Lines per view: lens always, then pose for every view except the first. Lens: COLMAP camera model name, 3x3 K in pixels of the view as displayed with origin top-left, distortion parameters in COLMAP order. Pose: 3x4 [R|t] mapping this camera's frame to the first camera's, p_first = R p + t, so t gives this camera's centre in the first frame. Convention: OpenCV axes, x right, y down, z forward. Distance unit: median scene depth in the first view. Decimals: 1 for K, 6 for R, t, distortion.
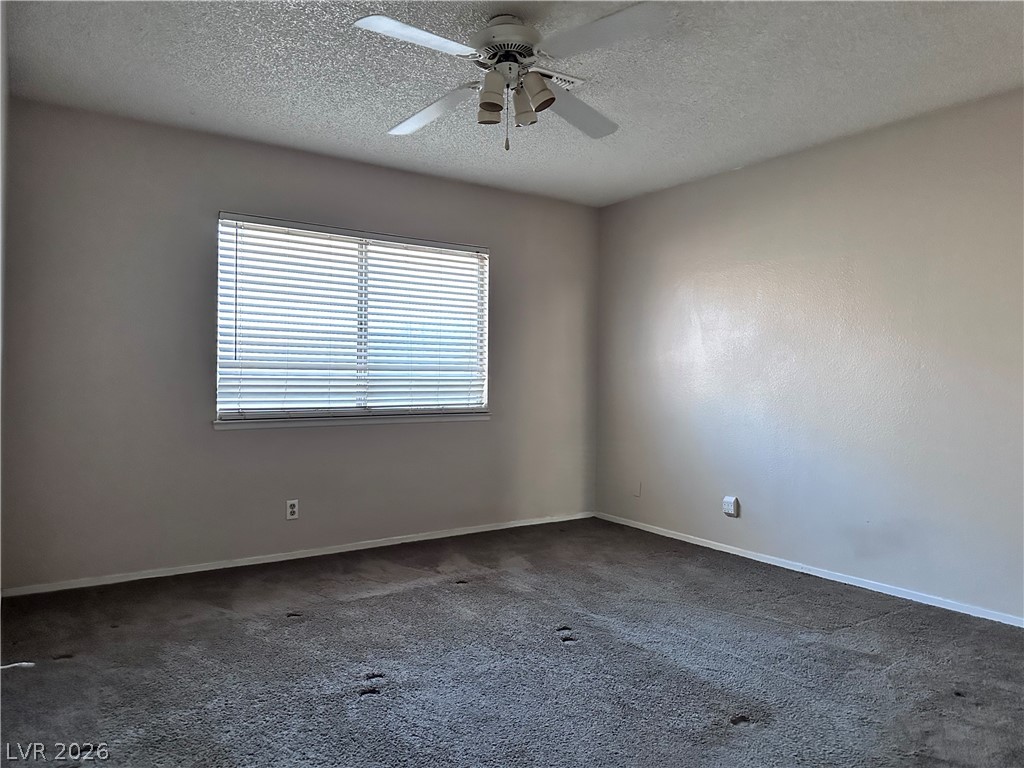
lens RADIAL K [[729.4, 0, 512.0], [0, 729.4, 379.2], [0, 0, 1]] dist [0.098032, -0.104760]
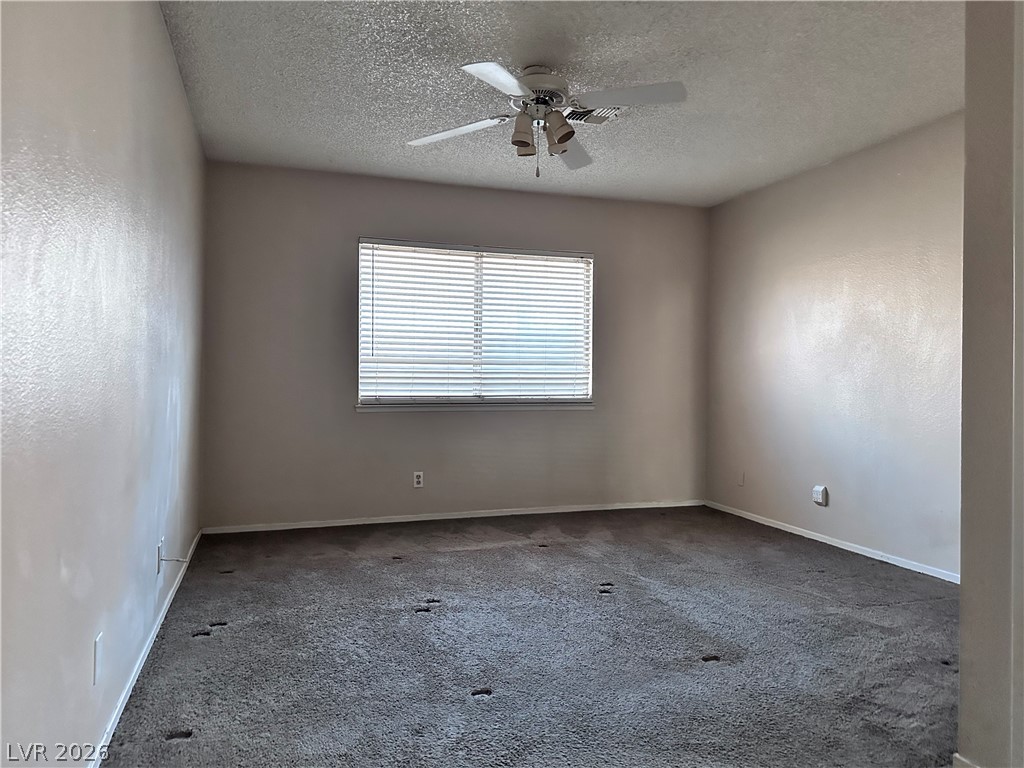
lens RADIAL K [[729.4, 0, 512.0], [0, 729.4, 379.2], [0, 0, 1]] dist [0.098032, -0.104760]
pose [[0.959504, -0.001862, -0.281689, 0.190057], [0.000941, 0.999994, -0.003406, 0.016273], [0.281694, 0.003003, 0.959500, -0.109787]]
